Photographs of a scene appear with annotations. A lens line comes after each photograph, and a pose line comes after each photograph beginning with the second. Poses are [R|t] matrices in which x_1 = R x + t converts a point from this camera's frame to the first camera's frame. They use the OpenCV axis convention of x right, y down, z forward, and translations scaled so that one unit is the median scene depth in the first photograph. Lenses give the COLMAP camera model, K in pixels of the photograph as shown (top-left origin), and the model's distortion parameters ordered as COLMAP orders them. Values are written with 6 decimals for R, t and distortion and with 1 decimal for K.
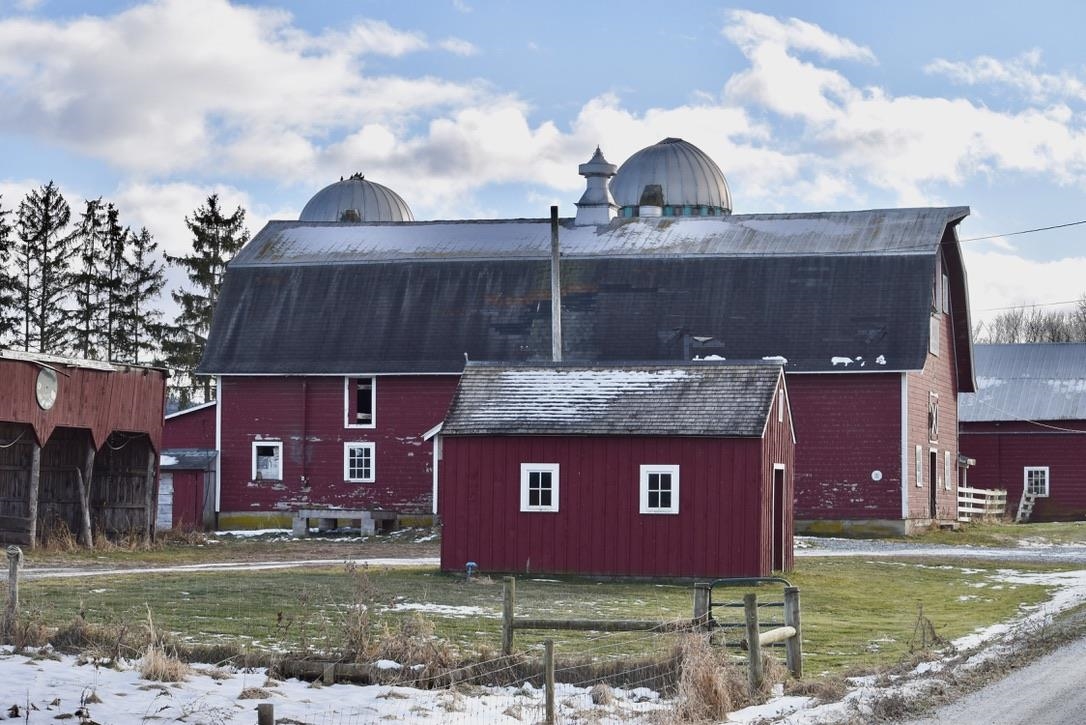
lens RADIAL K [[2568.7, 0, 543.0], [0, 2568.7, 363.0], [0, 0, 1]] dist [-0.265162, 0.000000]
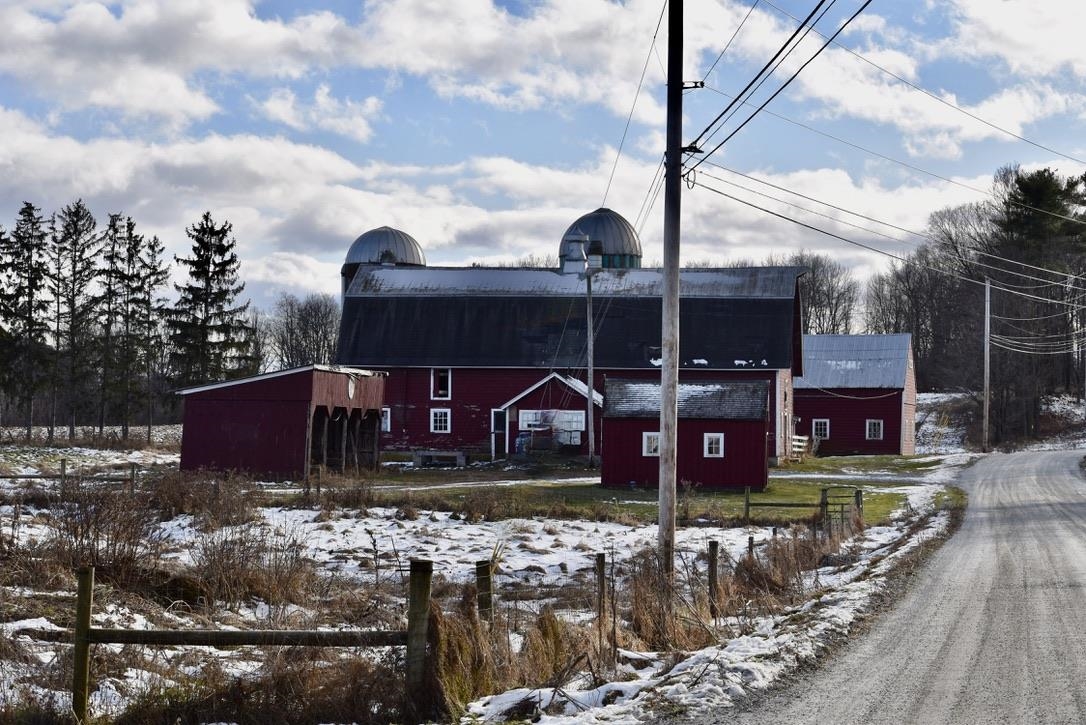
lens RADIAL K [[2809.9, 0, 543.0], [0, 2809.9, 363.5], [0, 0, 1]] dist [-0.098190, 0.000000]
pose [[0.987746, 0.004654, 0.155998, -0.275564], [-0.010052, 0.999377, 0.033830, -0.056428], [-0.155743, -0.034984, 0.987178, -0.740157]]
